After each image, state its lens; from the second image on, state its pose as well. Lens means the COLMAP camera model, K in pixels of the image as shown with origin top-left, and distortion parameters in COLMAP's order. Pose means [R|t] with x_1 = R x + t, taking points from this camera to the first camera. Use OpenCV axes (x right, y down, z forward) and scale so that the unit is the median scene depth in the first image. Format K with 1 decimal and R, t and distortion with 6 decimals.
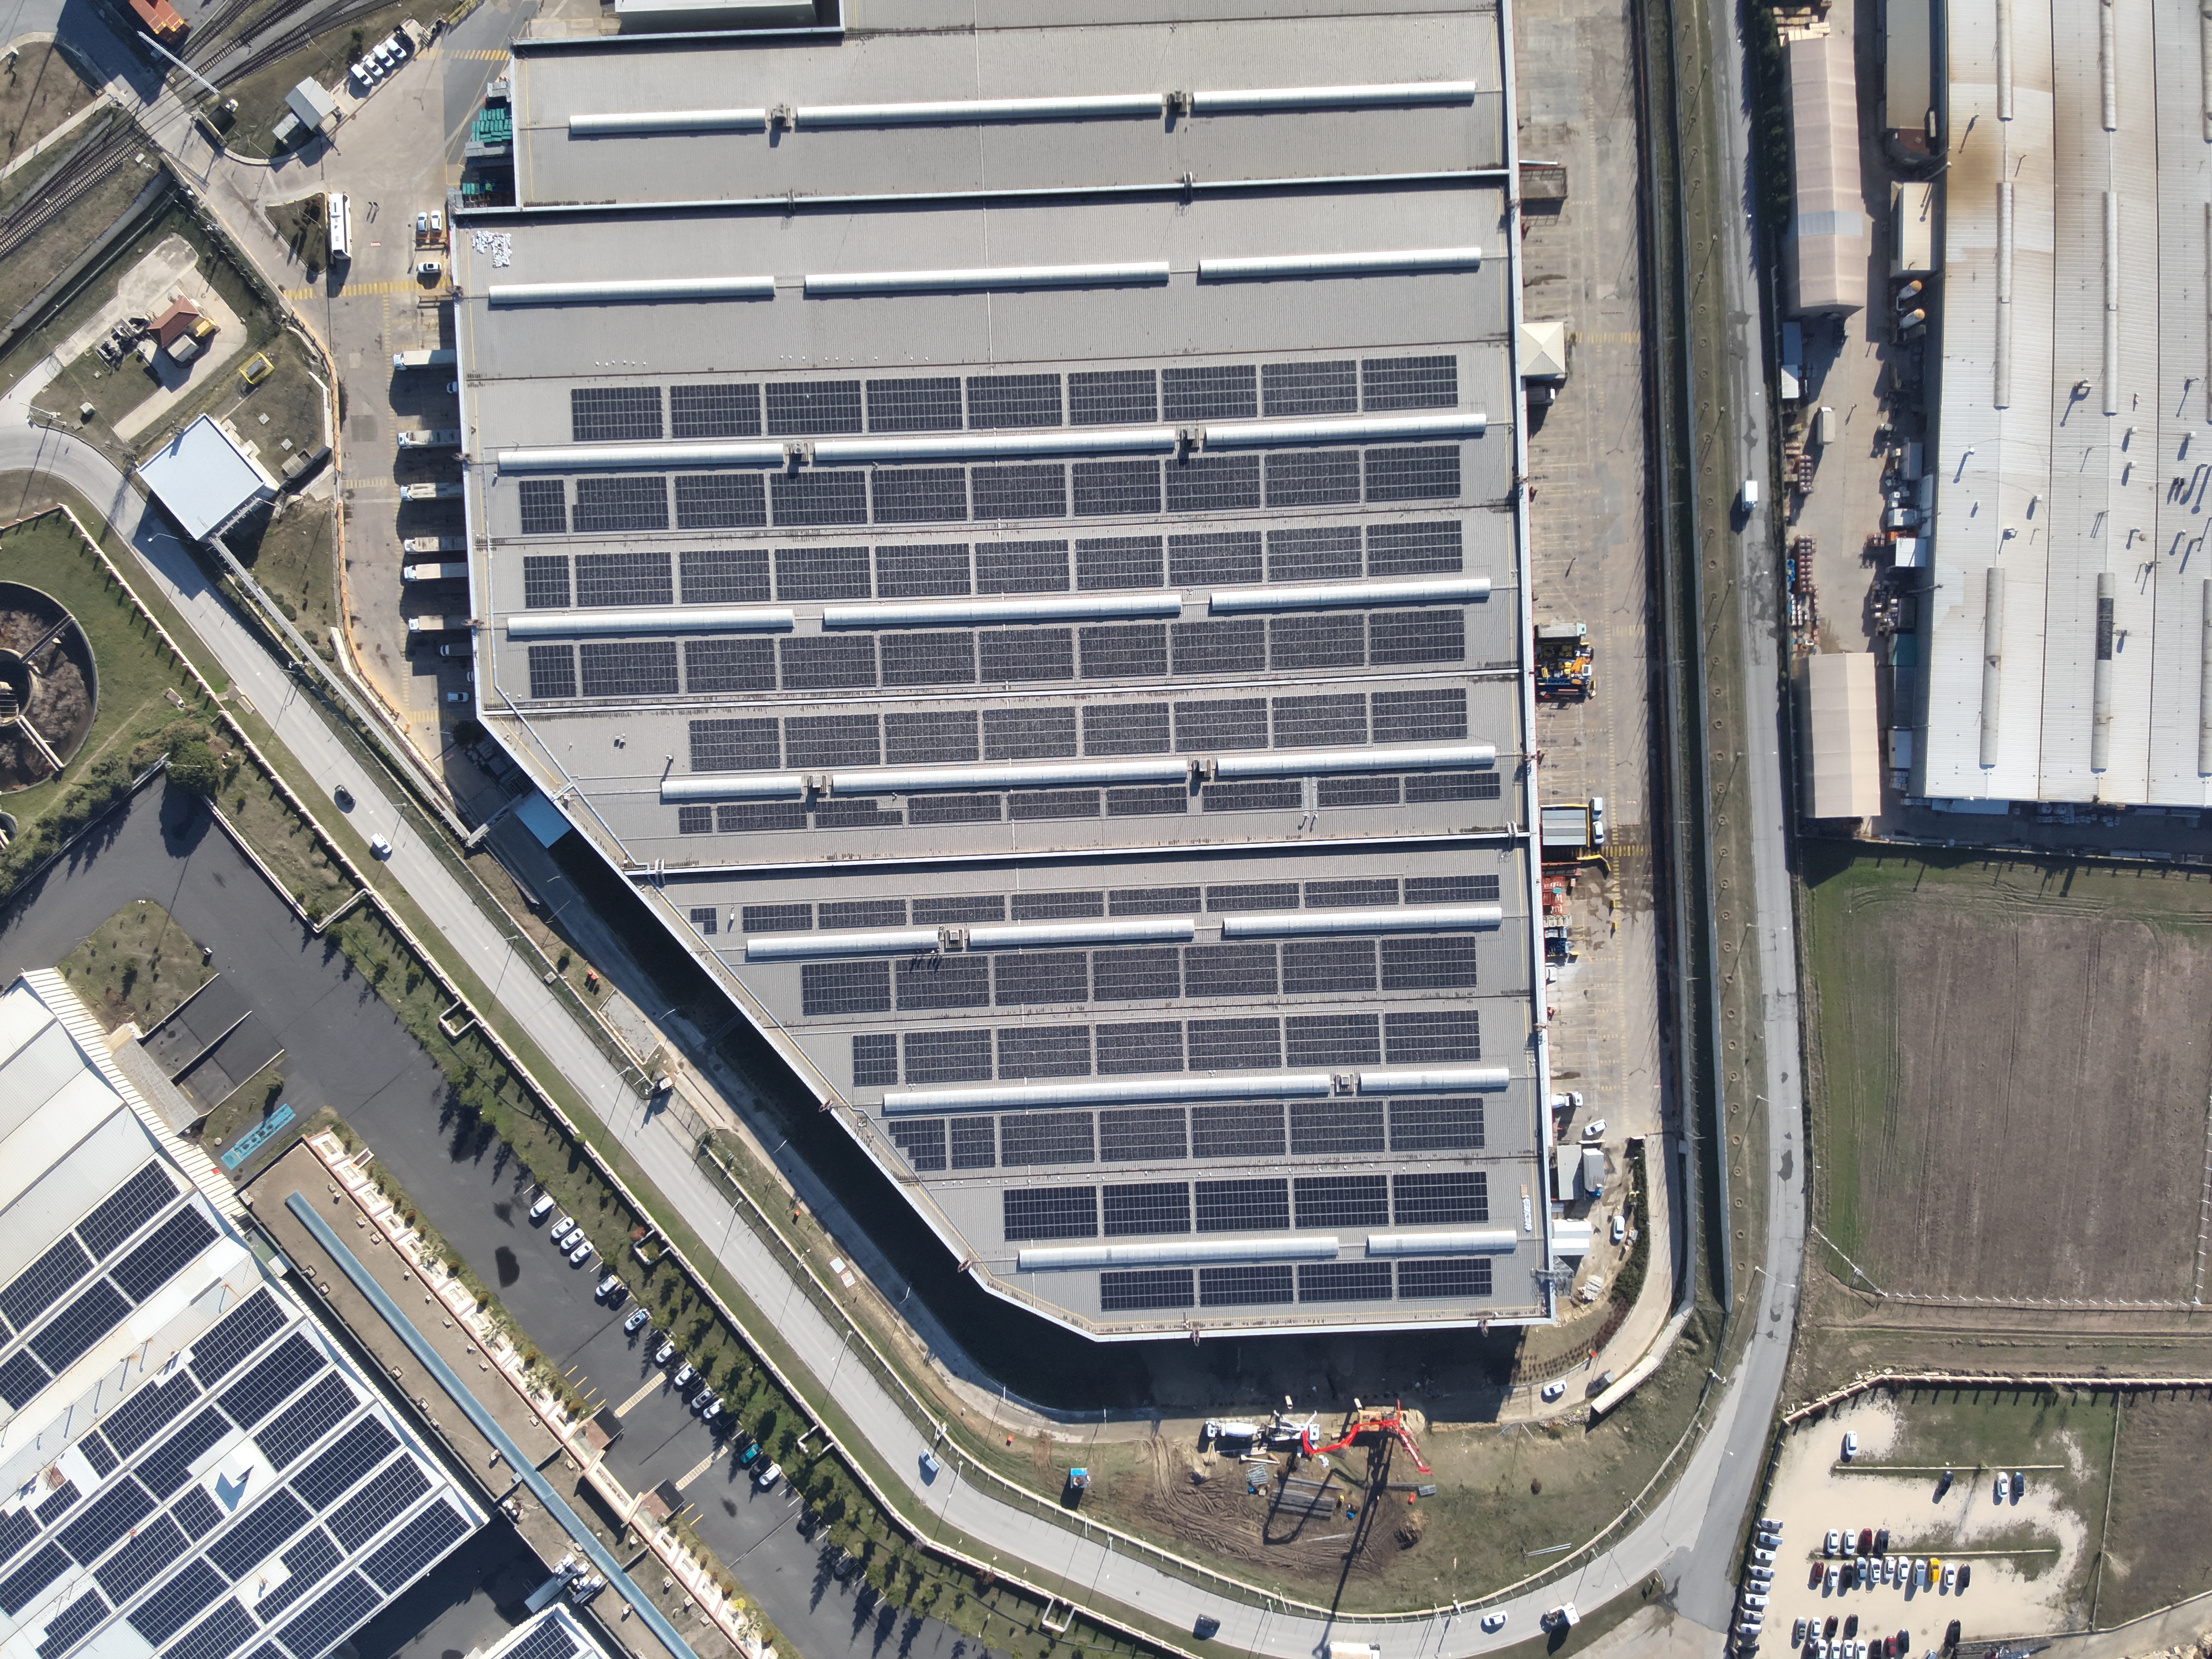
lens RADIAL K [[1565.0, 0, 1100.7], [0, 1565.0, 851.5], [0, 0, 1]] dist [0.158376, -0.283820]
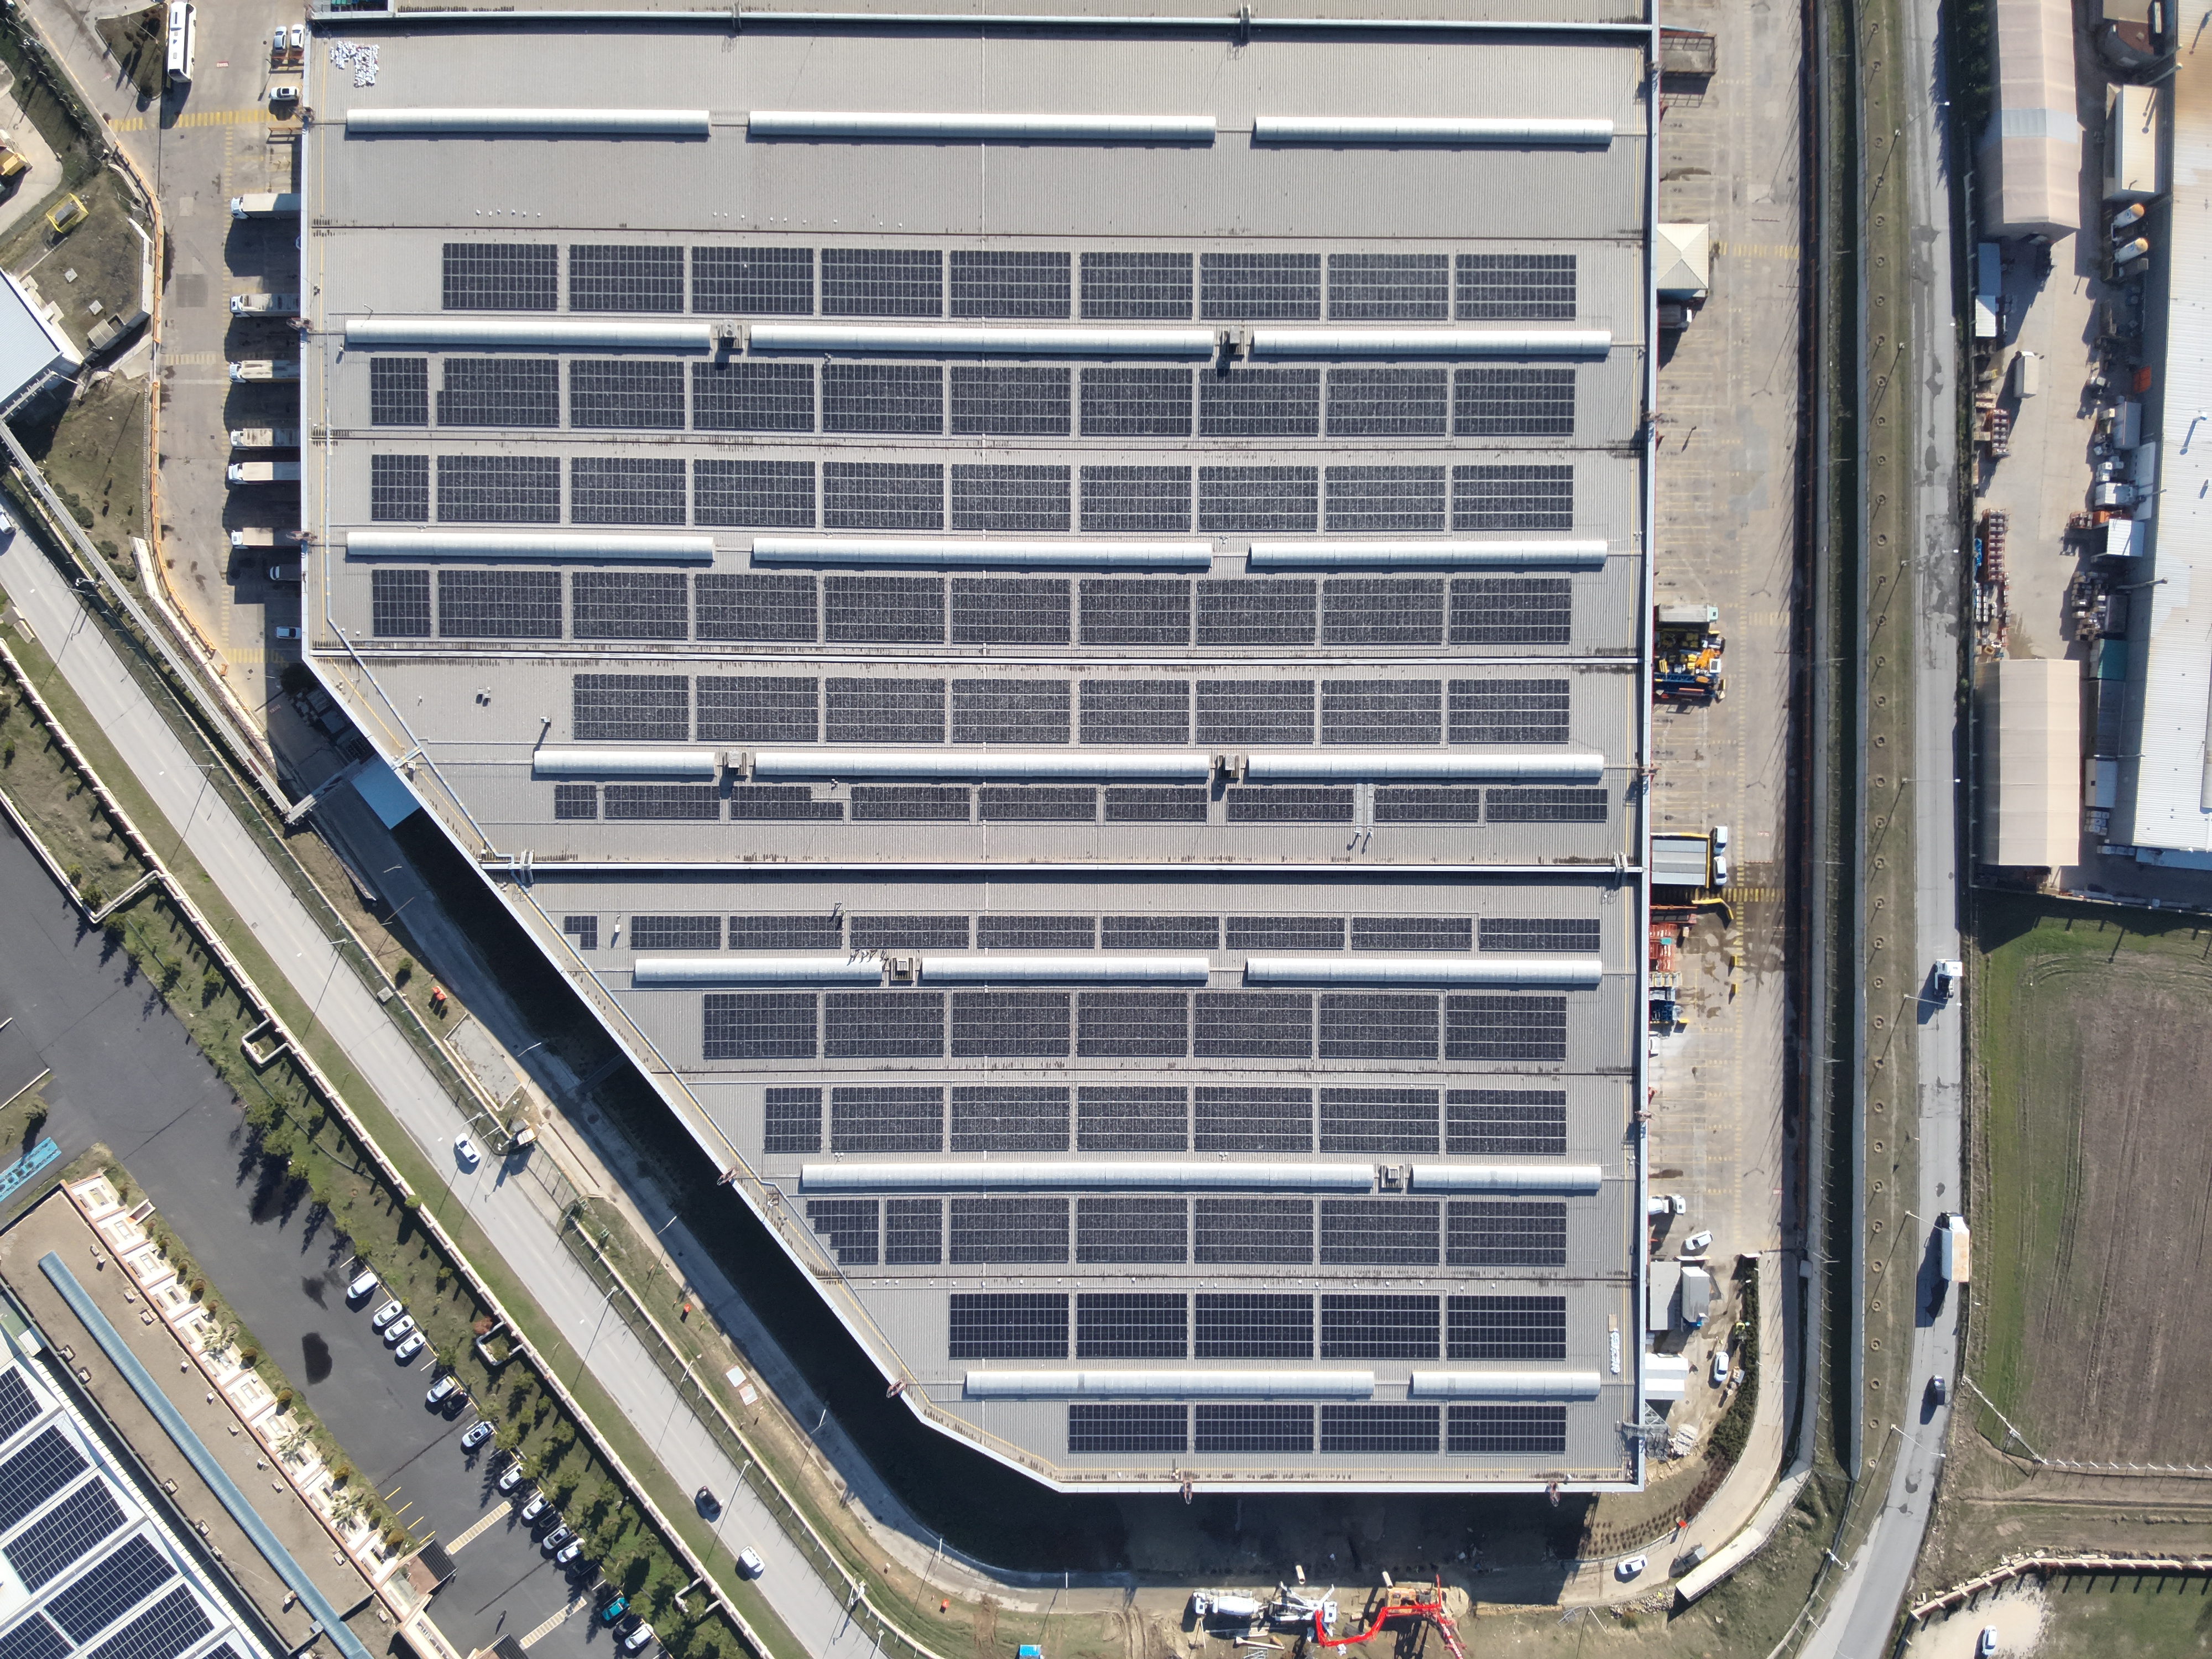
lens RADIAL K [[1544.9, 0, 1100.9], [0, 1544.9, 861.3], [0, 0, 1]] dist [0.135529, -0.184862]
pose [[0.998910, 0.045848, 0.008784, -0.003545], [-0.045888, 0.998937, 0.004313, -0.005881], [-0.008577, -0.004712, 0.999952, 0.218807]]
